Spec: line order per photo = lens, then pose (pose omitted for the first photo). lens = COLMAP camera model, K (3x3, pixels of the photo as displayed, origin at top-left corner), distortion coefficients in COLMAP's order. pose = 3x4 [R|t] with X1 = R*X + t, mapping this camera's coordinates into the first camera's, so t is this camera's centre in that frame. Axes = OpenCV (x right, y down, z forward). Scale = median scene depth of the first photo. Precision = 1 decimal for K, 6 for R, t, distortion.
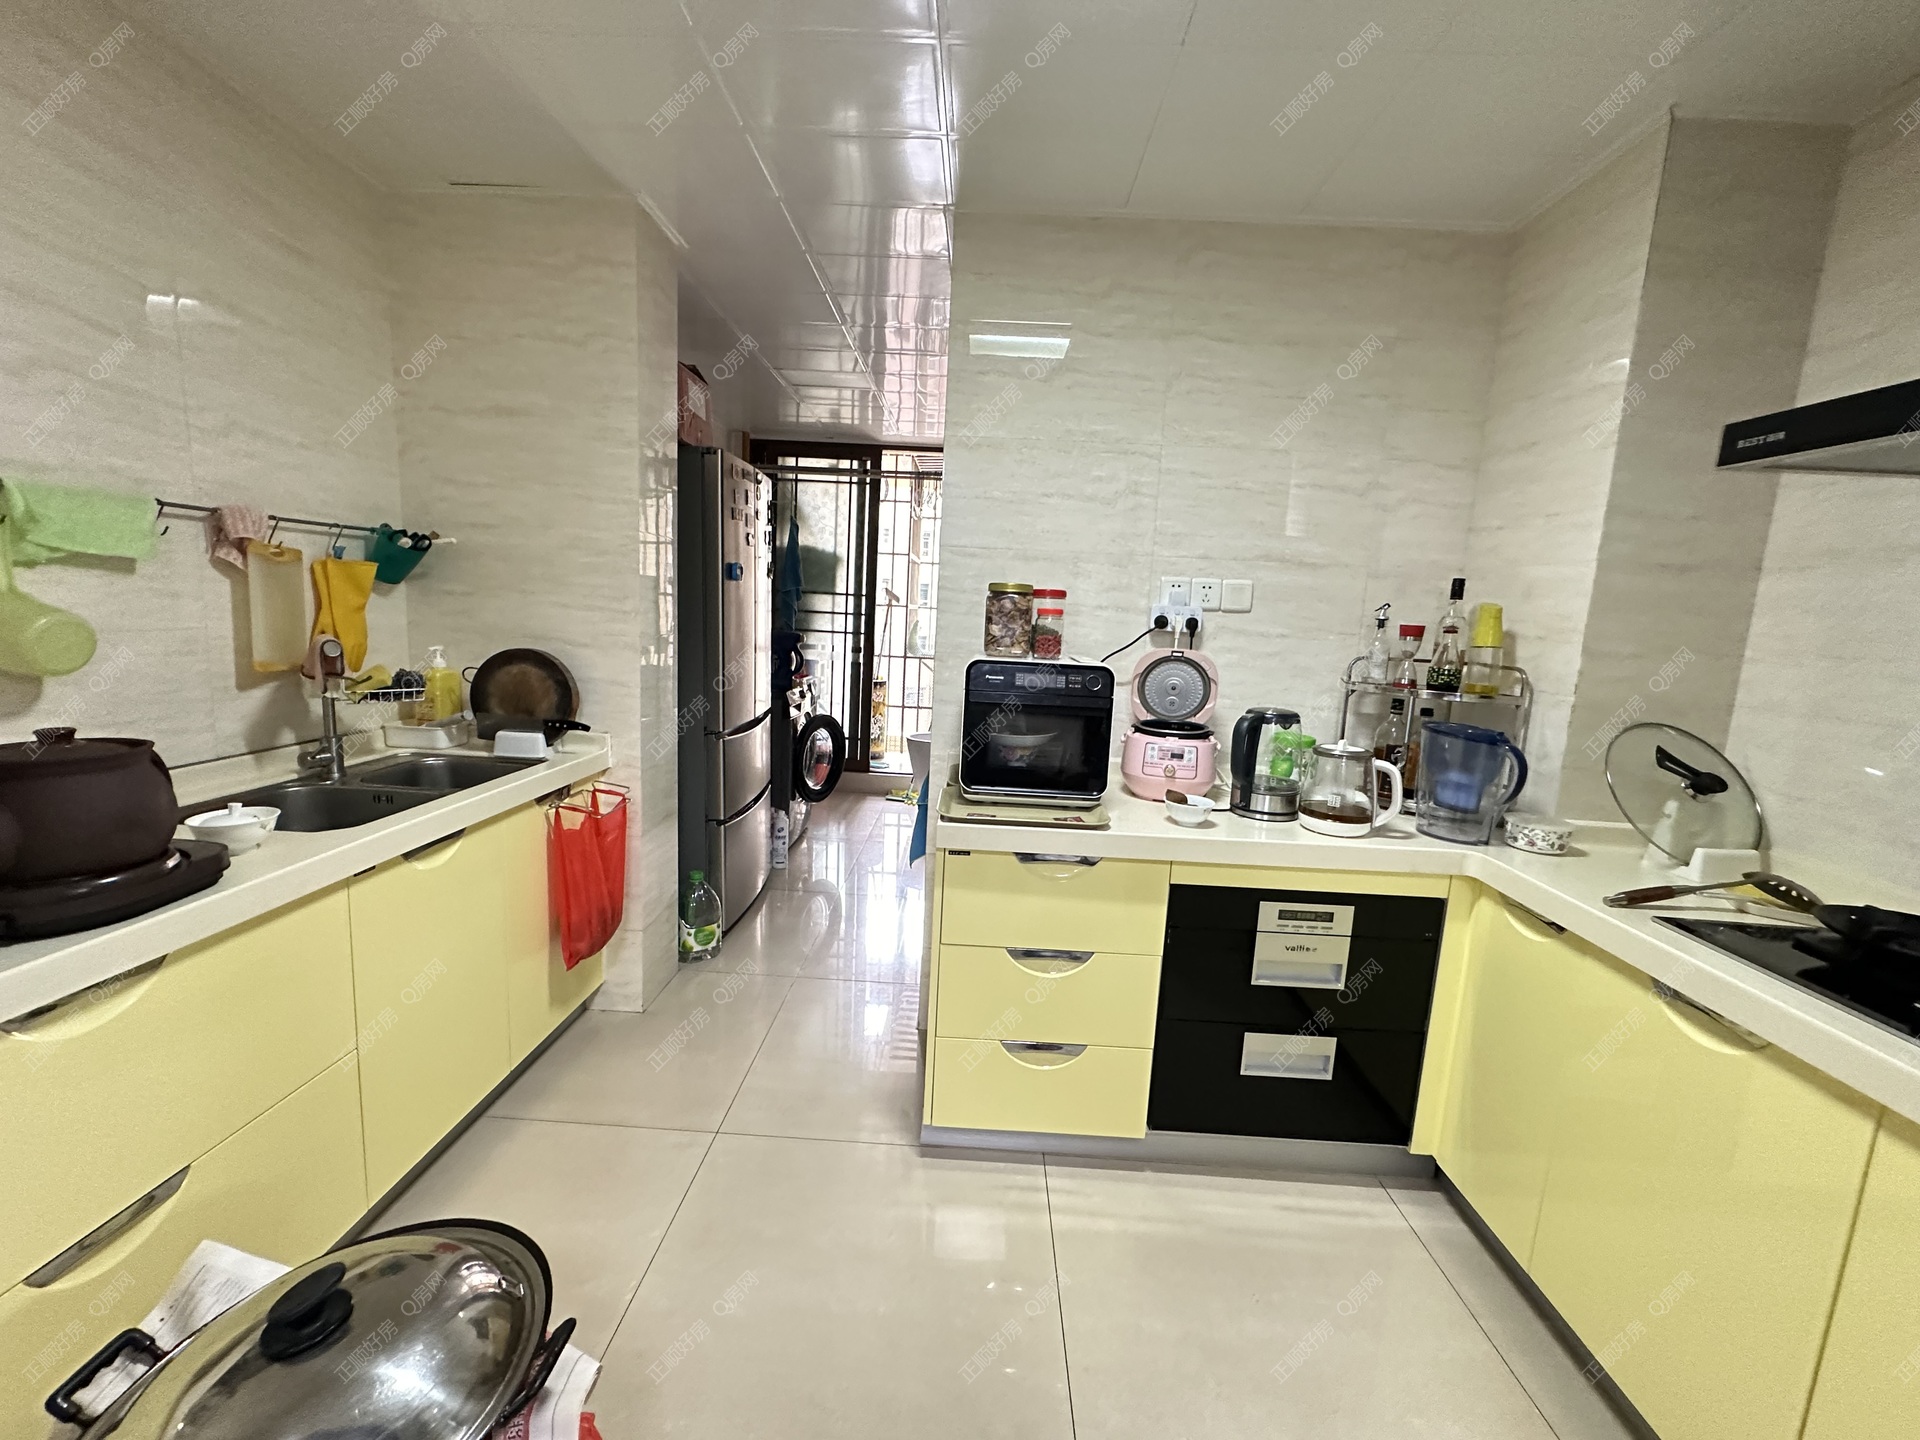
lens RADIAL K [[774.2, 0, 954.3], [0, 774.2, 721.8], [0, 0, 1]] dist [-0.000407, 0.000791]
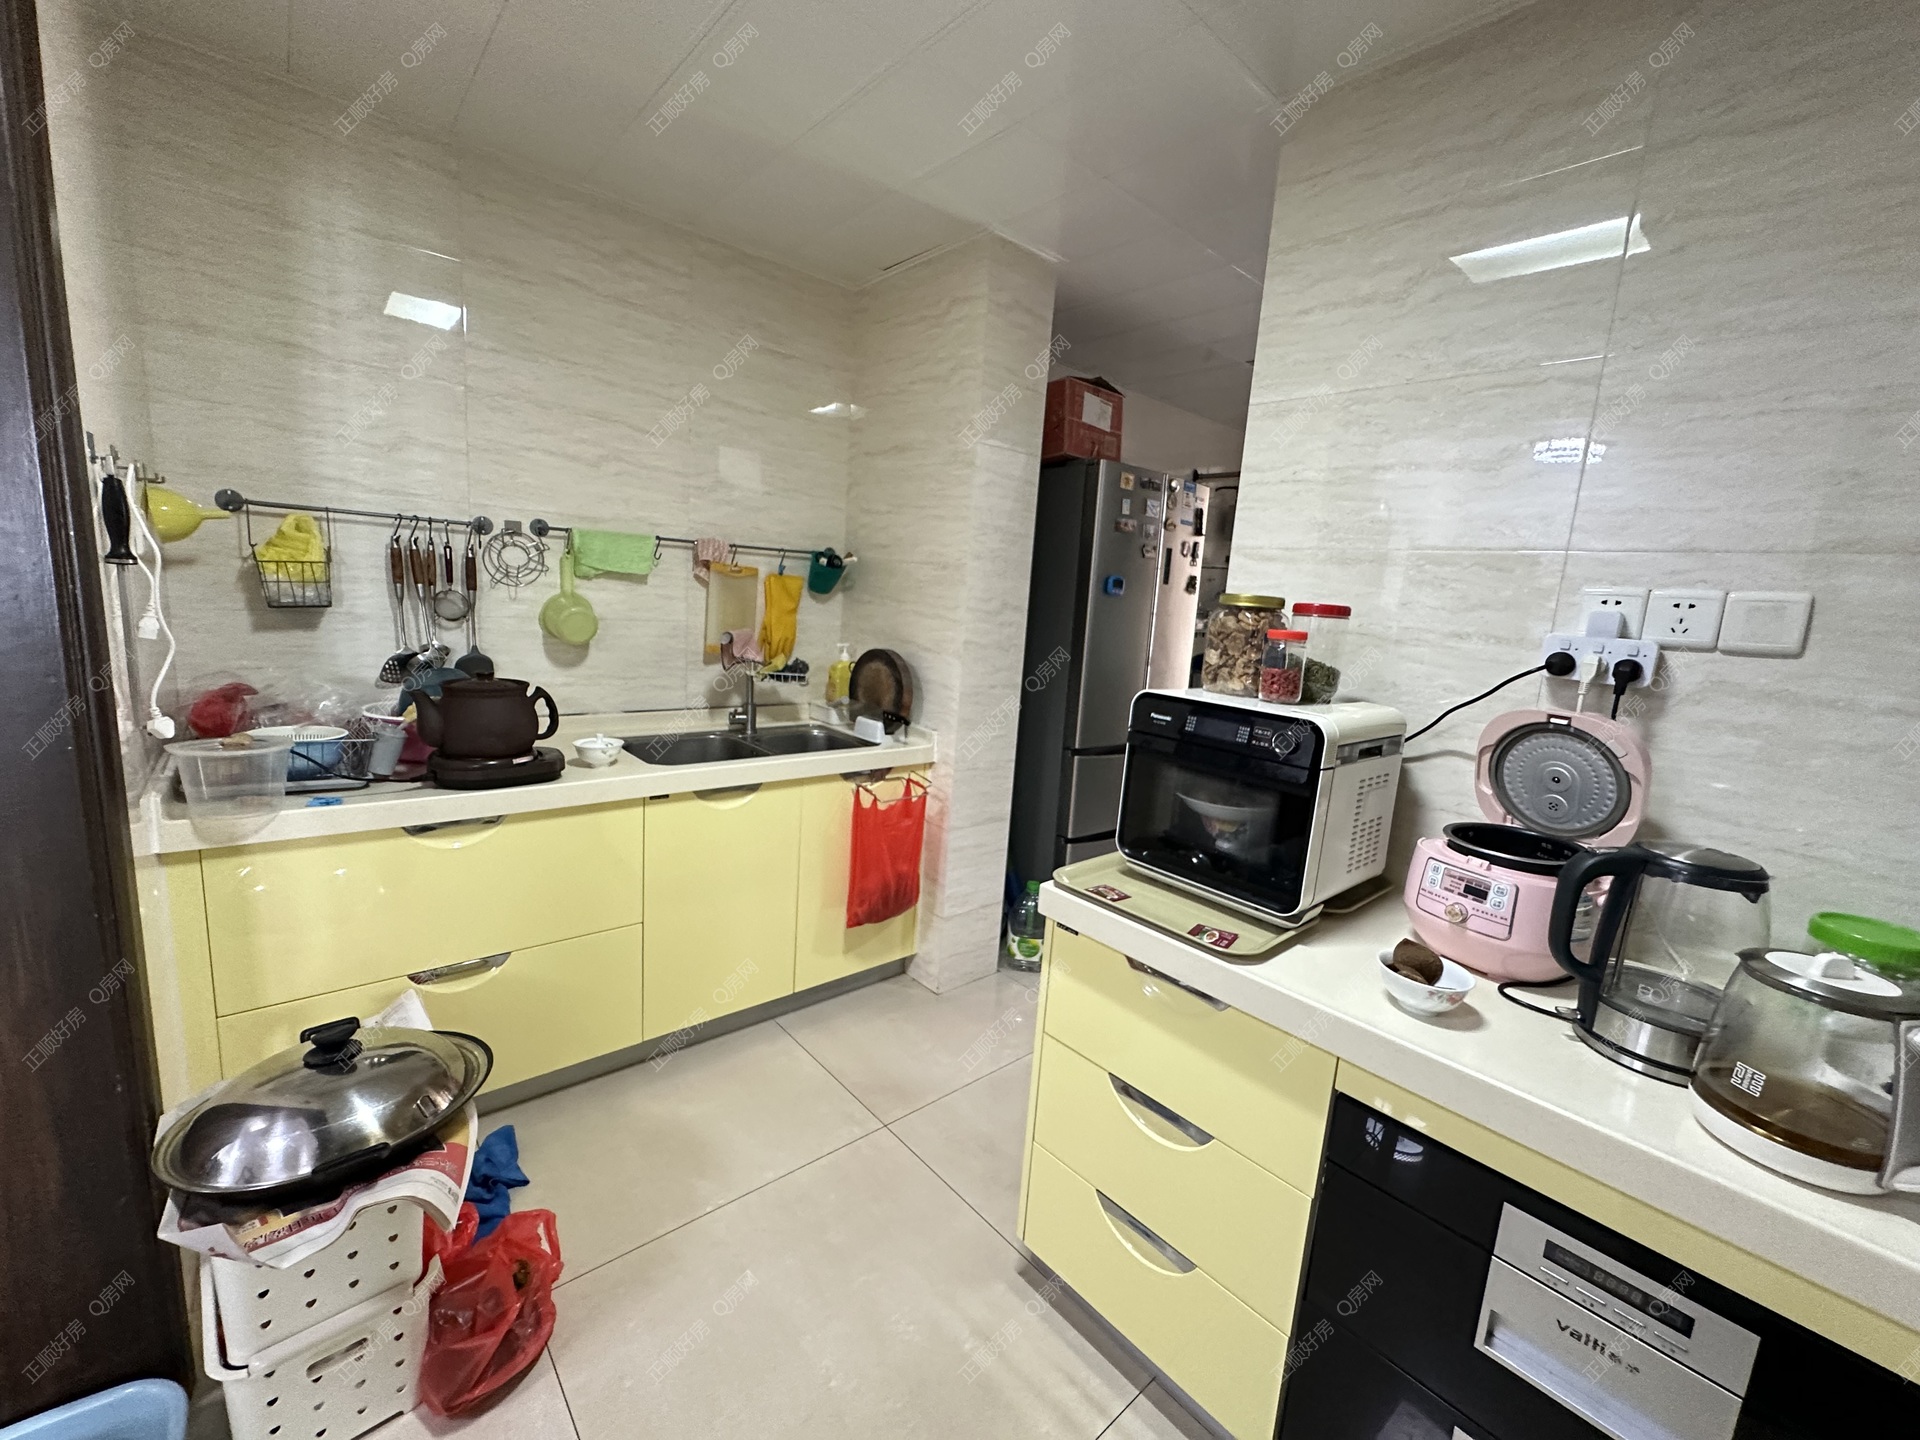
lens RADIAL K [[774.2, 0, 955.9], [0, 774.2, 718.0], [0, 0, 1]] dist [-0.000407, 0.000791]
pose [[0.680081, 0.119711, -0.723297, 0.392248], [-0.142526, 0.989344, 0.029734, -0.042731], [0.719149, 0.082867, 0.689896, 0.285040]]
